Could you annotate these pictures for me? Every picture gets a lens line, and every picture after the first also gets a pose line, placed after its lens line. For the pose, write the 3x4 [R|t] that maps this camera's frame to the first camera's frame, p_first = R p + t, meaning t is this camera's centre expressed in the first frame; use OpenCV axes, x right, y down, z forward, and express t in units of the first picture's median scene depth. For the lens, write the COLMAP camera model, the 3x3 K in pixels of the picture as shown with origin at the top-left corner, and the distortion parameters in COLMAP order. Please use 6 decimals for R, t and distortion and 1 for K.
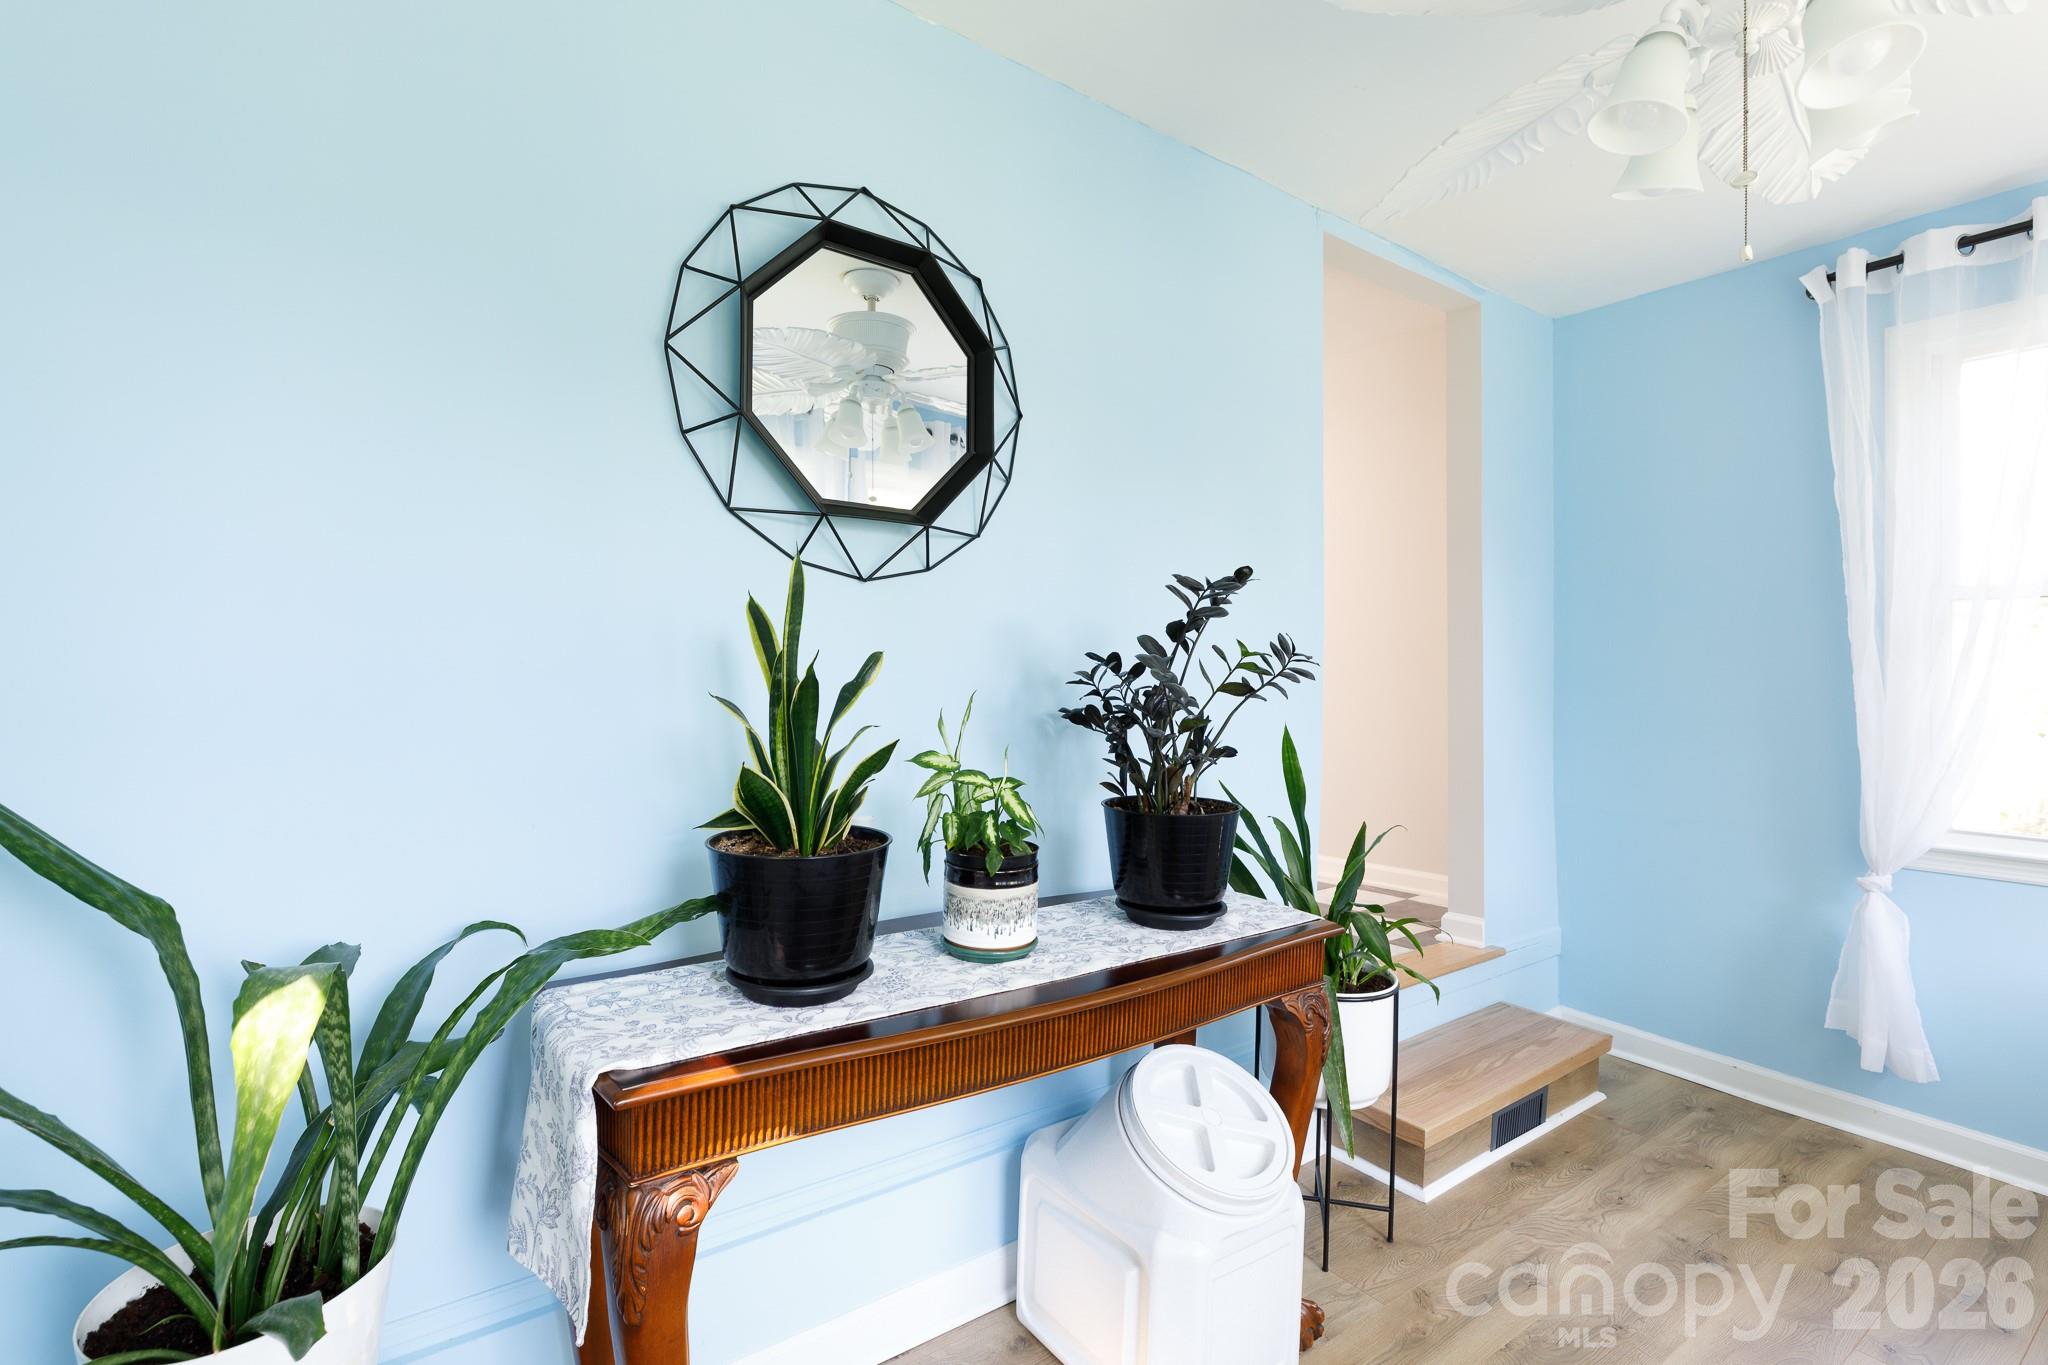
lens RADIAL K [[980.7, 0, 1024.0], [0, 980.7, 682.5], [0, 0, 1]] dist [0.000166, -0.000664]
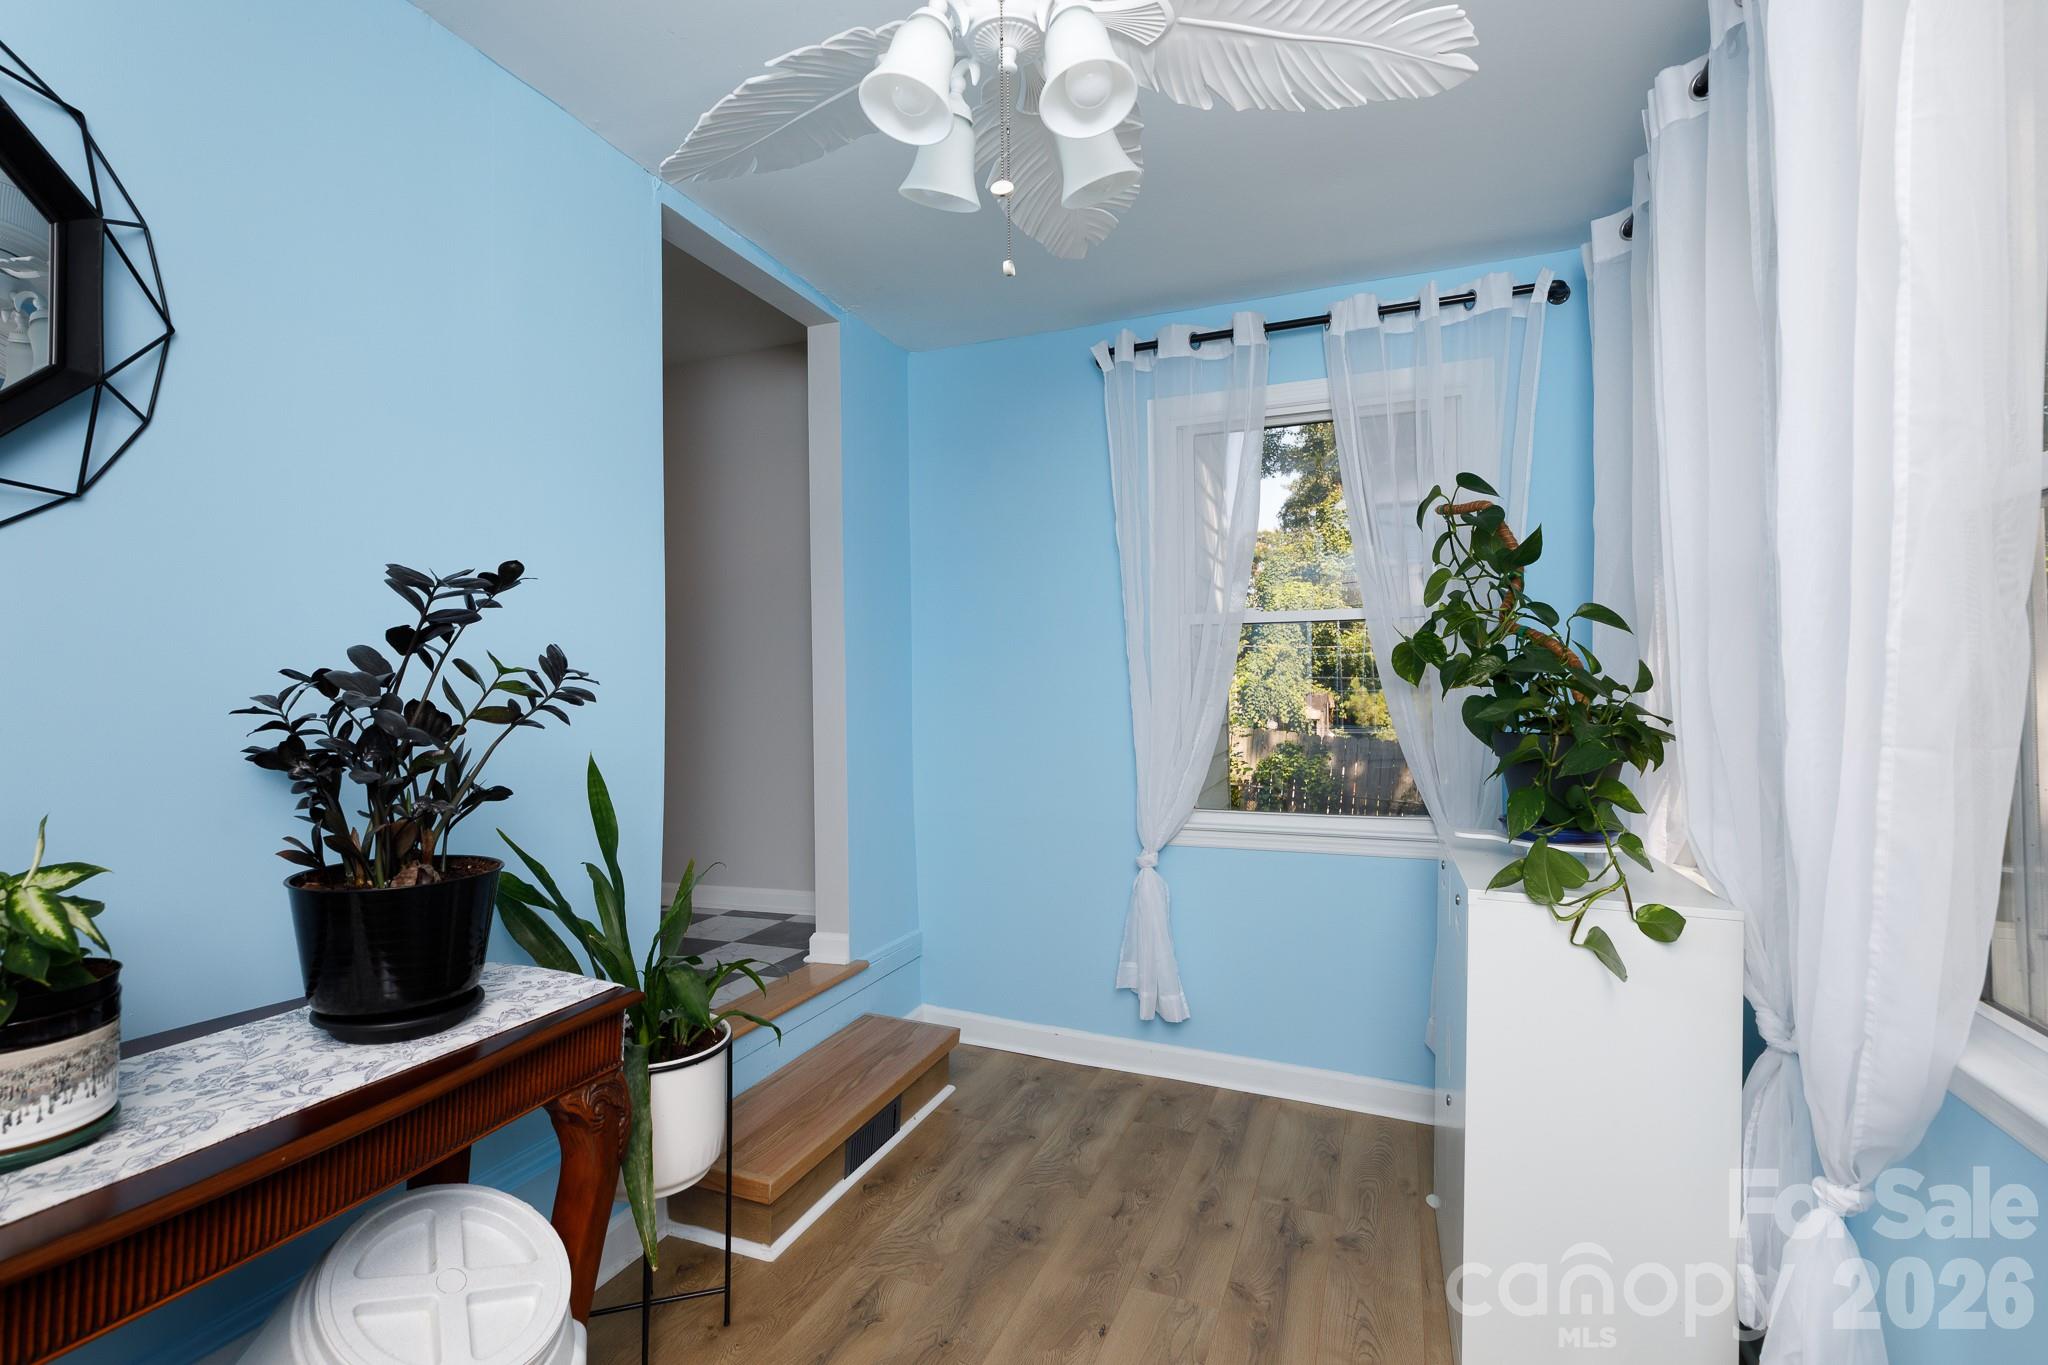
lens RADIAL K [[960.9, 0, 1010.7], [0, 960.9, 687.7], [0, 0, 1]] dist [0.000856, 0.000248]
pose [[0.851227, -0.012422, 0.524651, 0.153264], [0.017767, 0.999829, -0.005153, -0.003690], [-0.524497, 0.013708, 0.851302, 0.116981]]
